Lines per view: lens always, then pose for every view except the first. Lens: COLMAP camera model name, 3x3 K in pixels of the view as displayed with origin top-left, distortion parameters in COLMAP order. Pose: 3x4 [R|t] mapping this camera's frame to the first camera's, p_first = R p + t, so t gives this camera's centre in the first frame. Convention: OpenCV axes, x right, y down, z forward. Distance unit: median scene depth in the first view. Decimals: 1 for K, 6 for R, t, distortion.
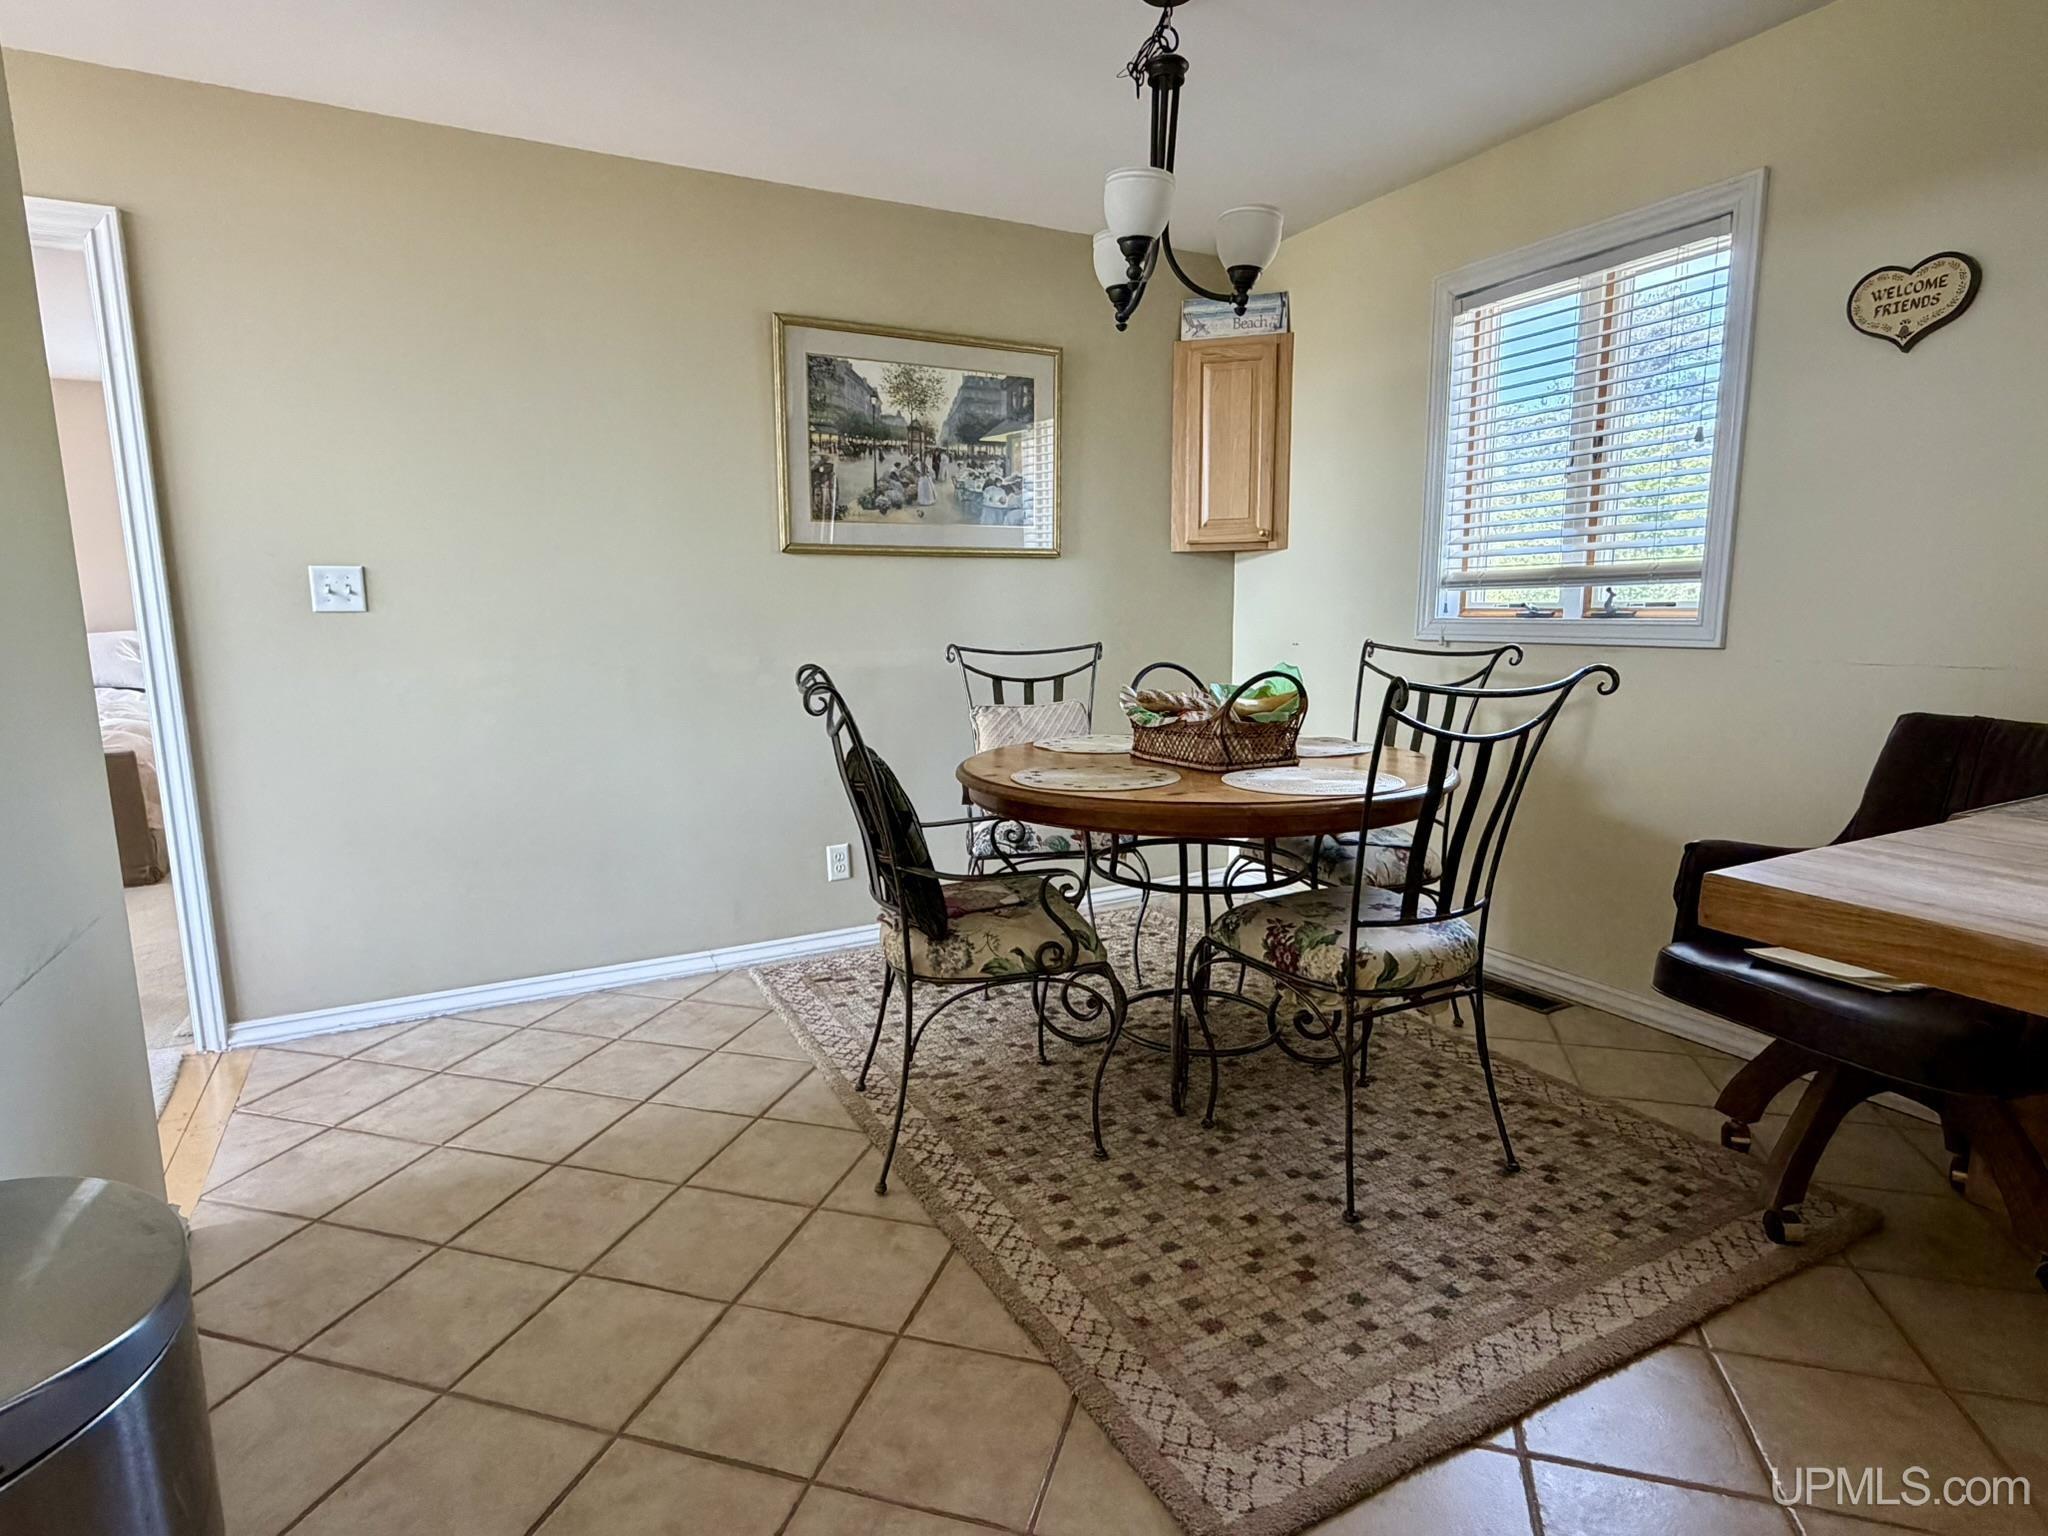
lens RADIAL K [[1073.8, 0, 1019.1], [0, 1073.8, 773.5], [0, 0, 1]] dist [-0.002571, 0.000736]
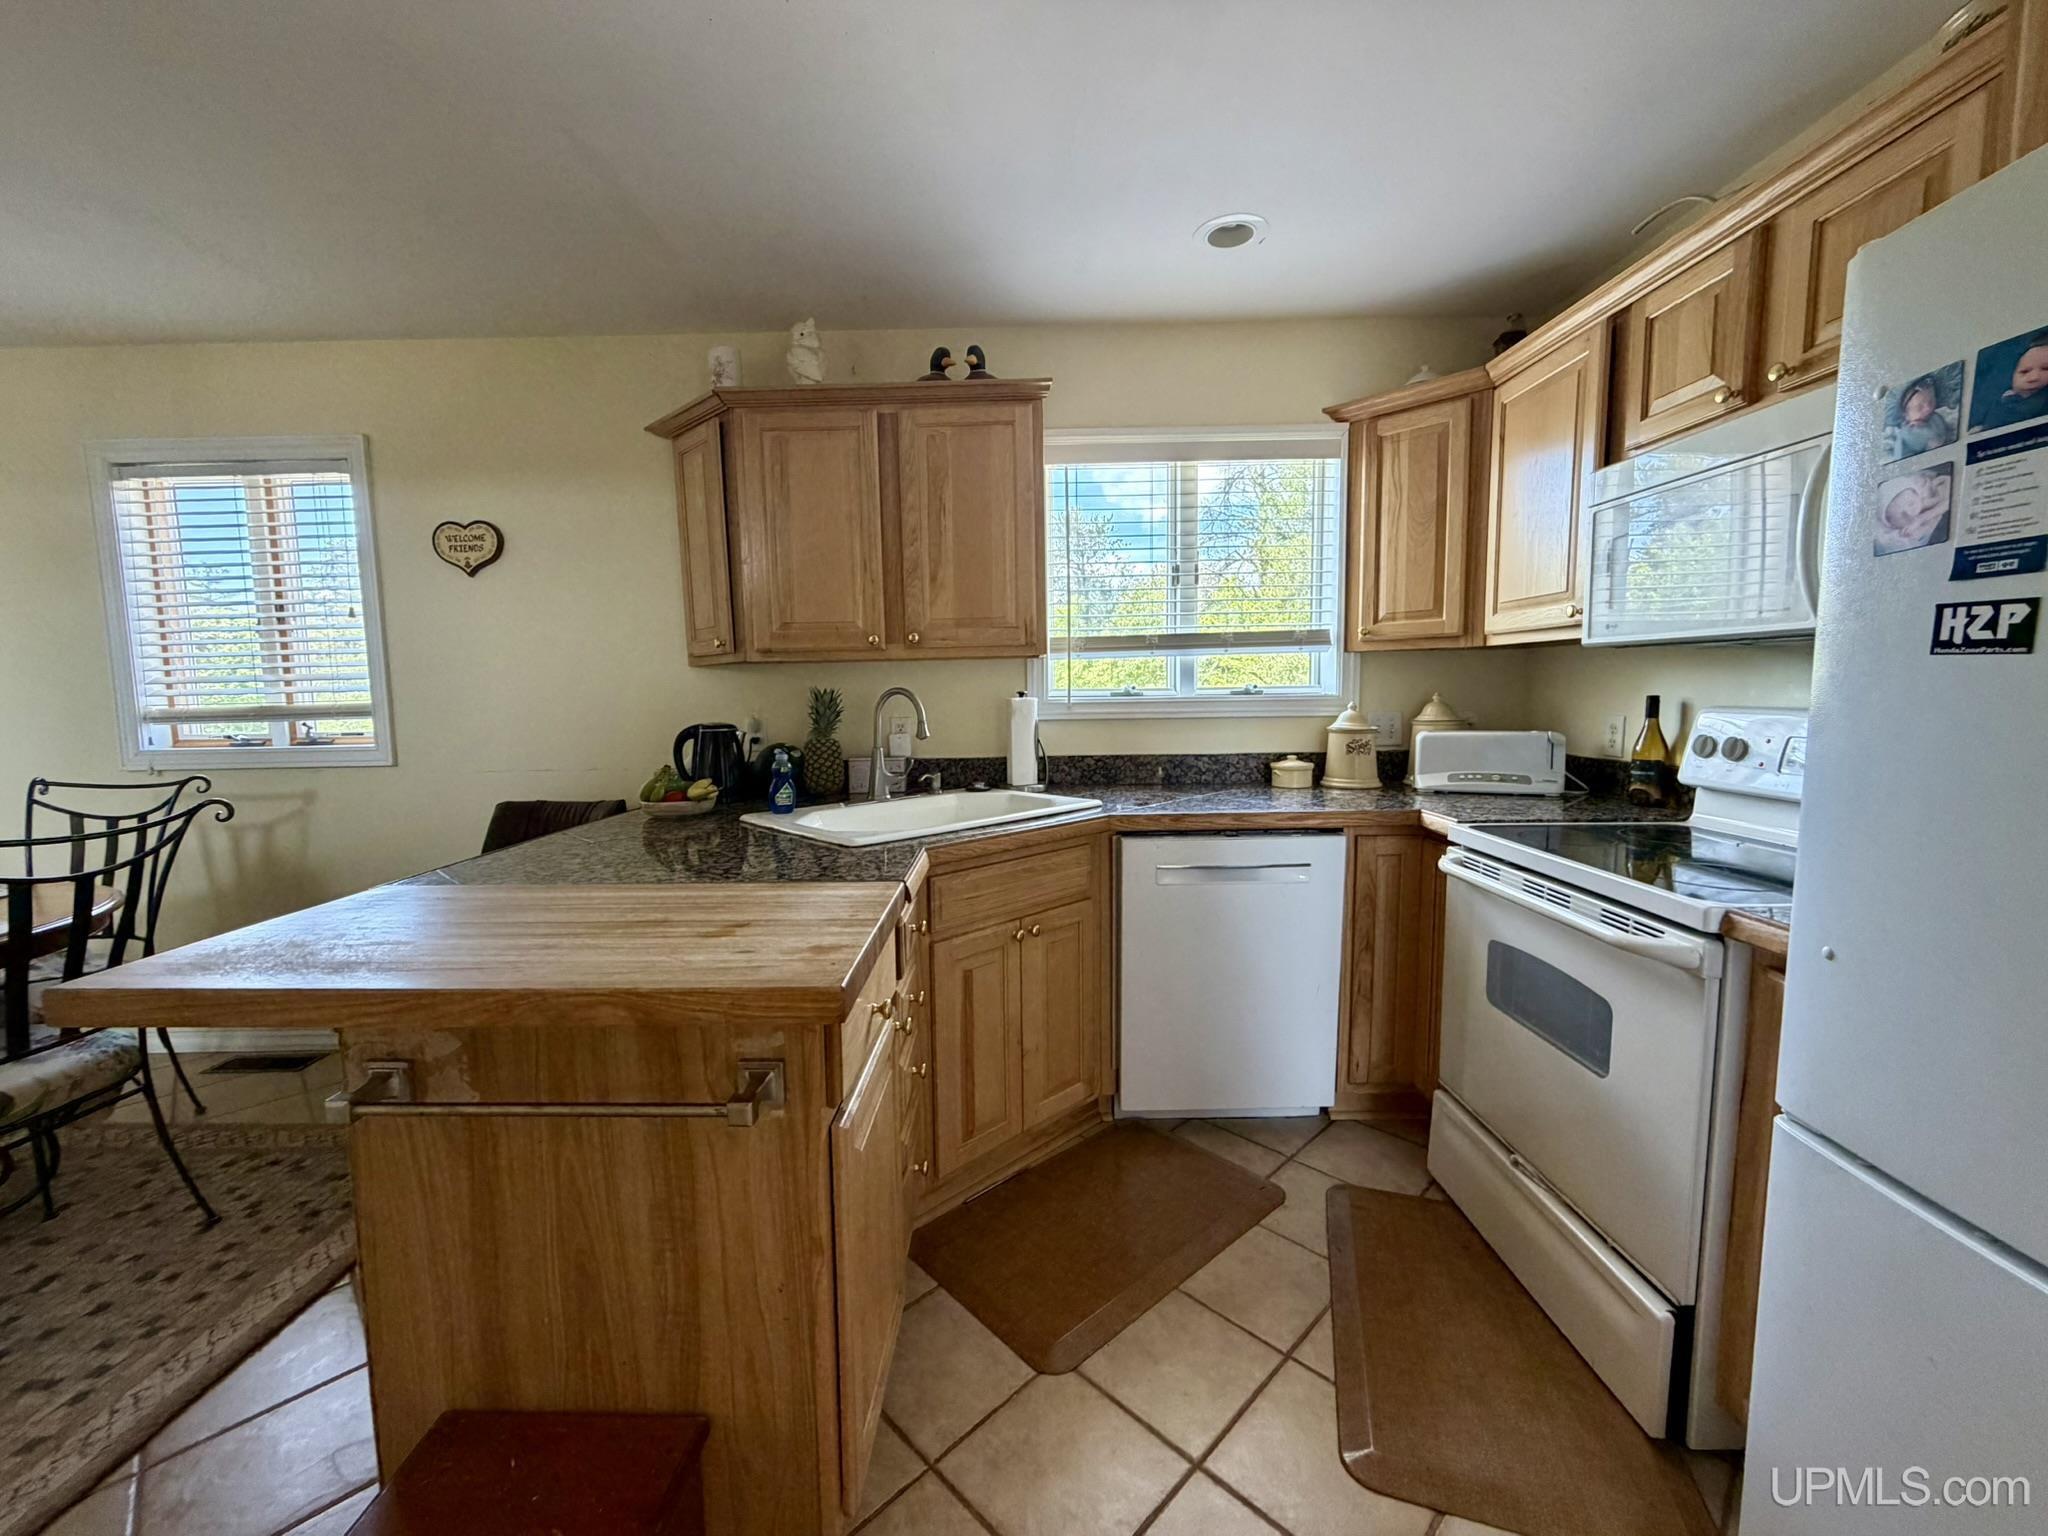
lens RADIAL K [[814.8, 0, 1013.7], [0, 814.8, 769.4], [0, 0, 1]] dist [-0.001506, 0.000279]
pose [[0.480768, -0.084118, 0.872804, 0.112986], [0.149761, 0.988640, 0.012788, -0.004567], [-0.863964, 0.124563, 0.487904, -0.209931]]
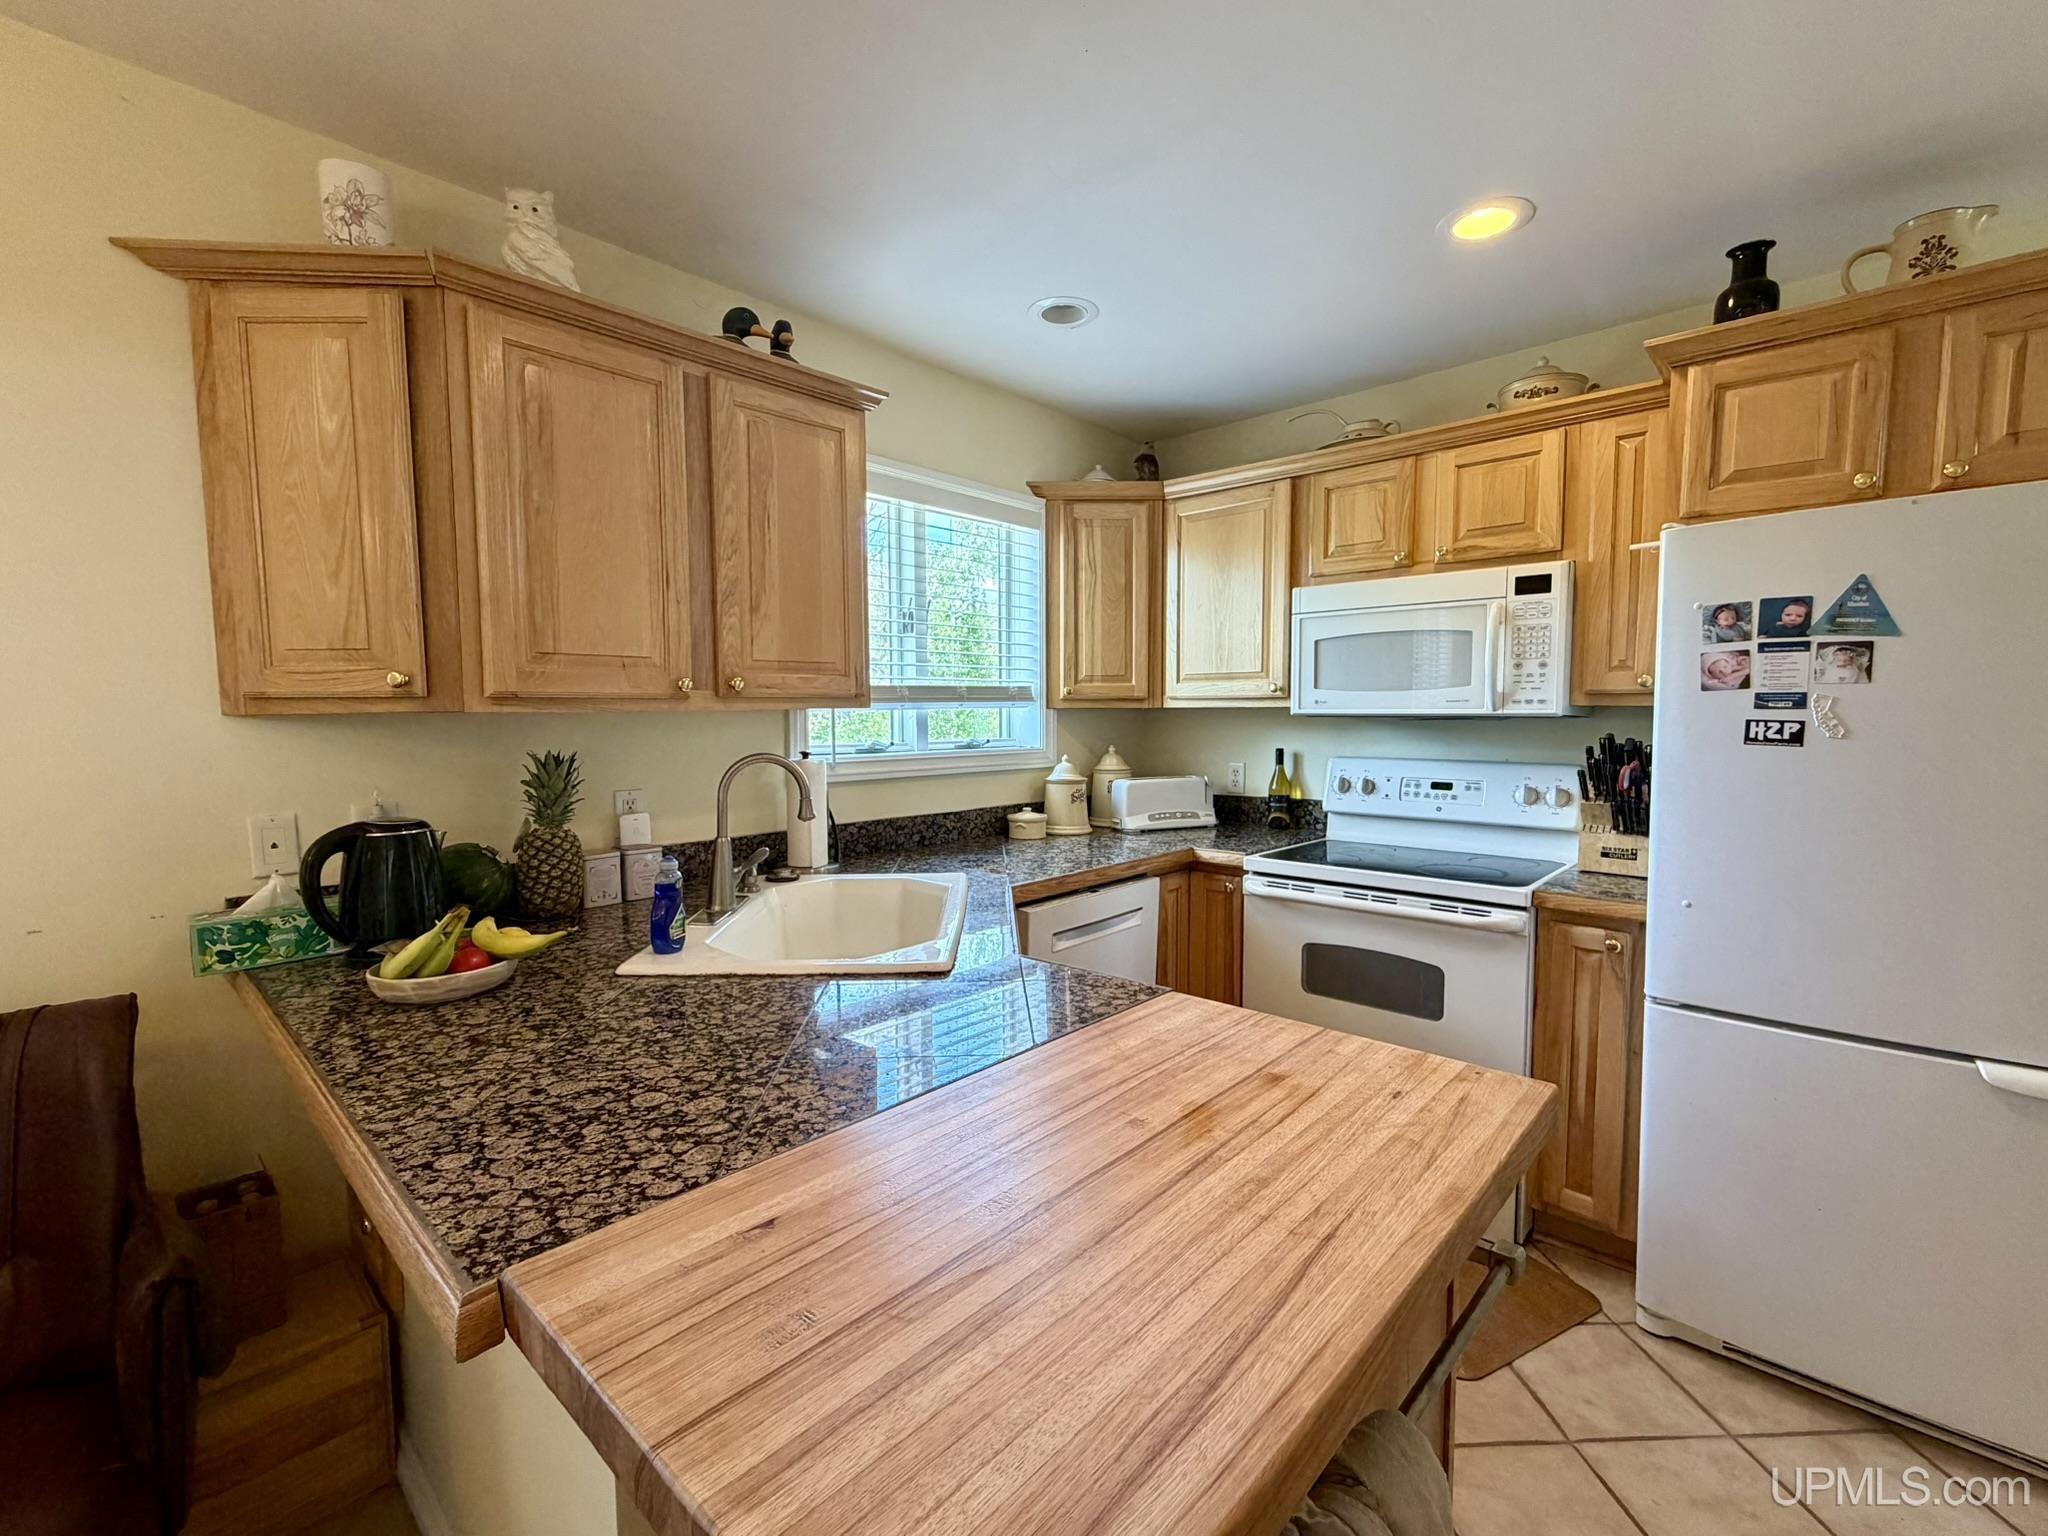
lens RADIAL K [[877.7, 0, 1019.3], [0, 877.7, 768.8], [0, 0, 1]] dist [-0.000375, -0.000698]
pose [[-0.318971, -0.047625, 0.946567, 0.101794], [0.158876, 0.981917, 0.102941, -0.121732], [-0.934353, 0.183222, -0.305636, 0.319955]]
